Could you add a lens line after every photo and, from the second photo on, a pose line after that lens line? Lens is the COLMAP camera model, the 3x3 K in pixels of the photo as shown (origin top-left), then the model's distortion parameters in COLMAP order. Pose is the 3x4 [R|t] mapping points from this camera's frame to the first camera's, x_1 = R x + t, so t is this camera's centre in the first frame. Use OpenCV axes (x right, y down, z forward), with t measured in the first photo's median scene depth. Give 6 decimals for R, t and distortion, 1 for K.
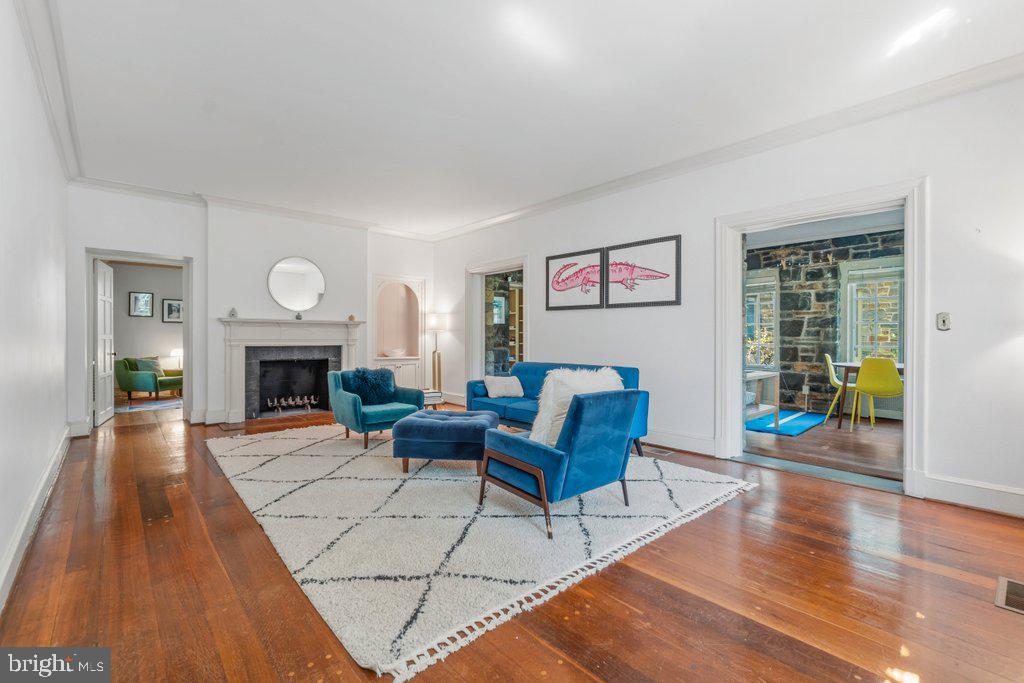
lens RADIAL K [[447.6, 0, 513.4], [0, 447.6, 338.3], [0, 0, 1]] dist [-0.003870, 0.002186]
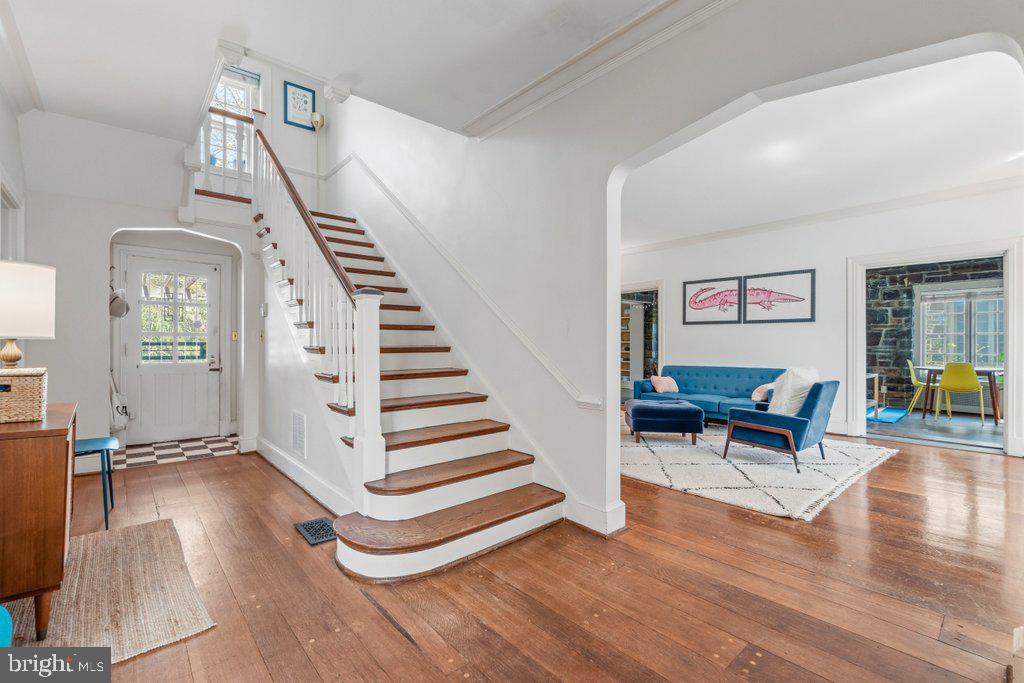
lens RADIAL K [[447.6, 0, 511.9], [0, 447.6, 342.3], [0, 0, 1]] dist [-0.003870, 0.002186]
pose [[0.999960, 0.001191, -0.008816, -0.380127], [-0.001282, 0.999947, -0.010253, 0.000885], [0.008803, 0.010264, 0.999909, -0.245314]]
